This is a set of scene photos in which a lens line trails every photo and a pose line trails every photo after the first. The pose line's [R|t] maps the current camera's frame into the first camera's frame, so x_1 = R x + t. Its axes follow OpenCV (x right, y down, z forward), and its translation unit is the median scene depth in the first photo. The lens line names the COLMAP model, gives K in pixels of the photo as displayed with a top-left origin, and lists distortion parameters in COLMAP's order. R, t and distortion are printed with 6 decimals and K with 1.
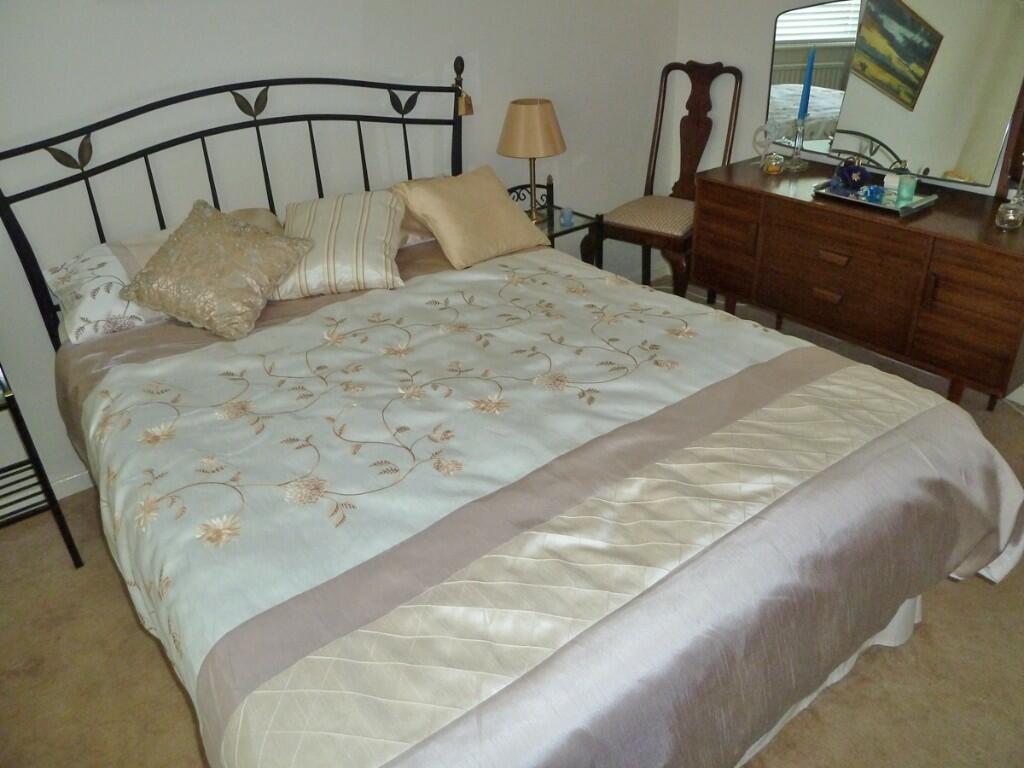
lens RADIAL K [[787.2, 0, 512.0], [0, 787.2, 384.0], [0, 0, 1]] dist [-0.005945, -0.010429]
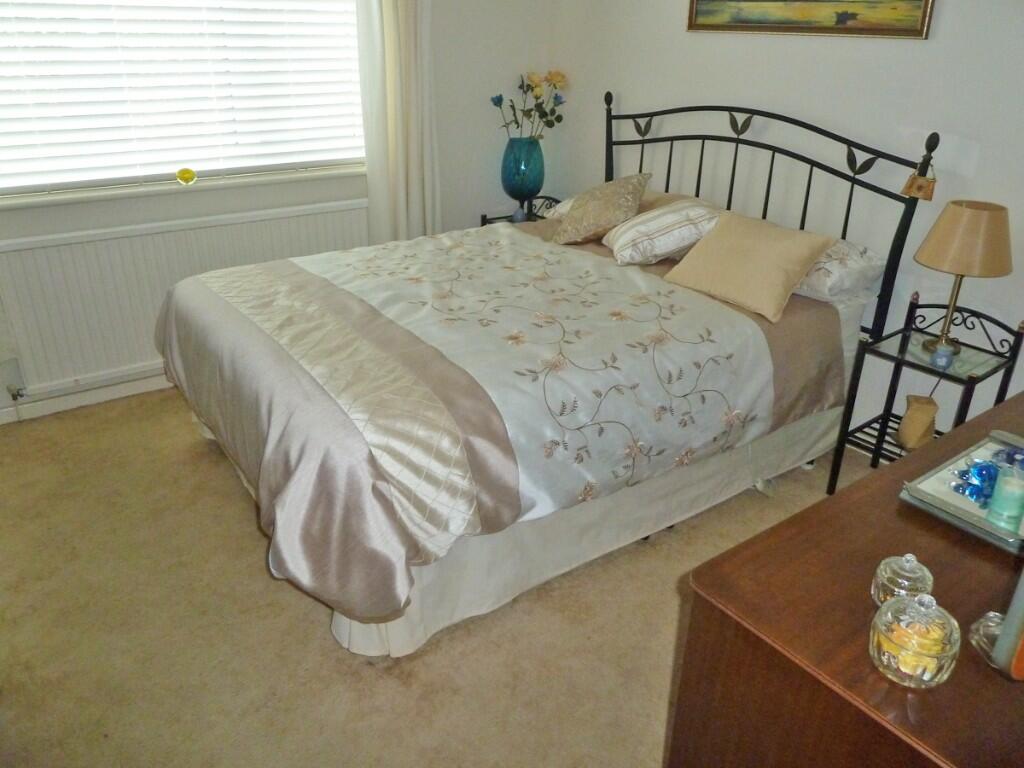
lens RADIAL K [[787.2, 0, 512.0], [0, 787.2, 384.0], [0, 0, 1]] dist [-0.005945, -0.010429]
pose [[-0.031570, 0.452868, -0.891019, 0.880375], [-0.500884, 0.764277, 0.406197, -0.331676], [0.864938, 0.459121, 0.202706, 0.561029]]
